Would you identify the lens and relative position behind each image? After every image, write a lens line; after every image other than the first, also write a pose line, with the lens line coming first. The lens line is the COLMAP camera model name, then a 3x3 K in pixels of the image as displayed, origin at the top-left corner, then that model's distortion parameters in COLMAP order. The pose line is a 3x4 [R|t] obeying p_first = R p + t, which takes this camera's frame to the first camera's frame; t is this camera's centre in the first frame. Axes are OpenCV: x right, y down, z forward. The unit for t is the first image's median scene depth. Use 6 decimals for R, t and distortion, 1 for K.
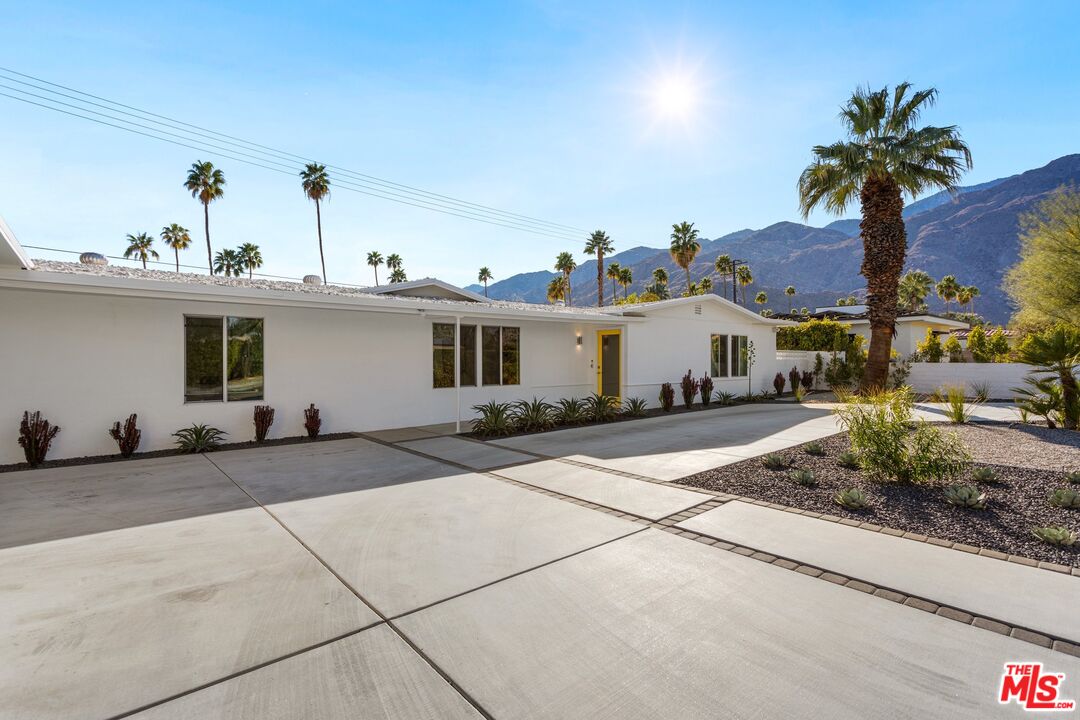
lens RADIAL K [[499.3, 0, 528.9], [0, 499.3, 359.4], [0, 0, 1]] dist [-0.000846, -0.000282]
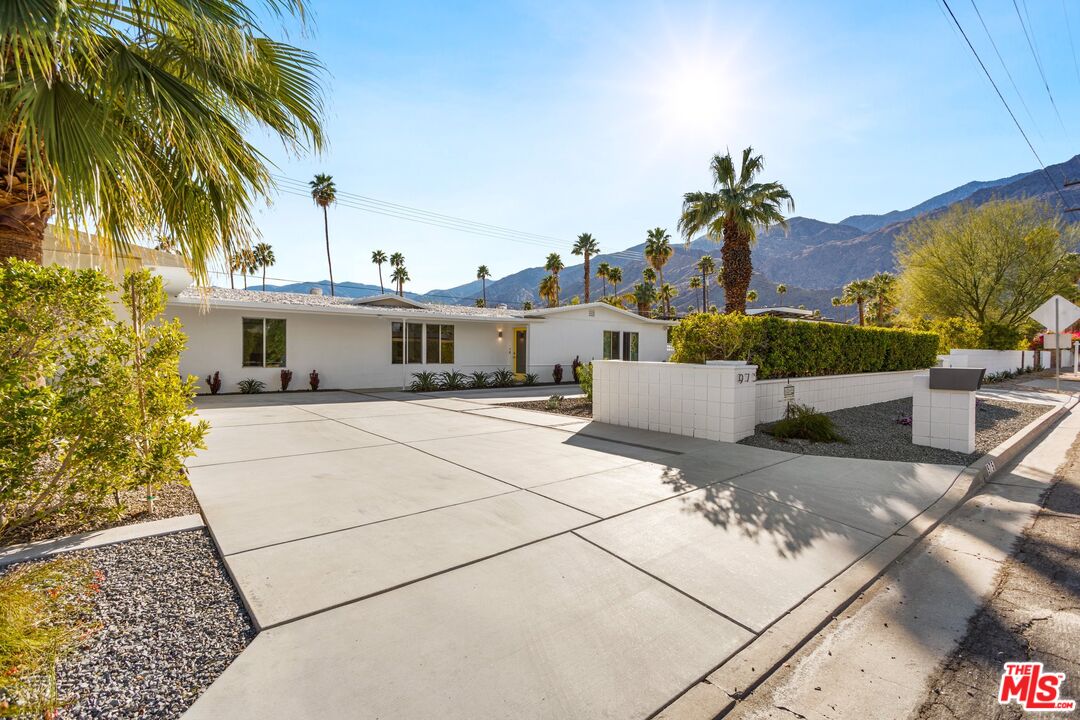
lens RADIAL K [[523.5, 0, 540.0], [0, 523.5, 360.0], [0, 0, 1]] dist [-0.001212, 0.000003]
pose [[0.999840, 0.009844, -0.014937, 0.073048], [-0.009704, 0.999909, 0.009367, 0.006287], [0.015028, -0.009221, 0.999845, -0.155807]]
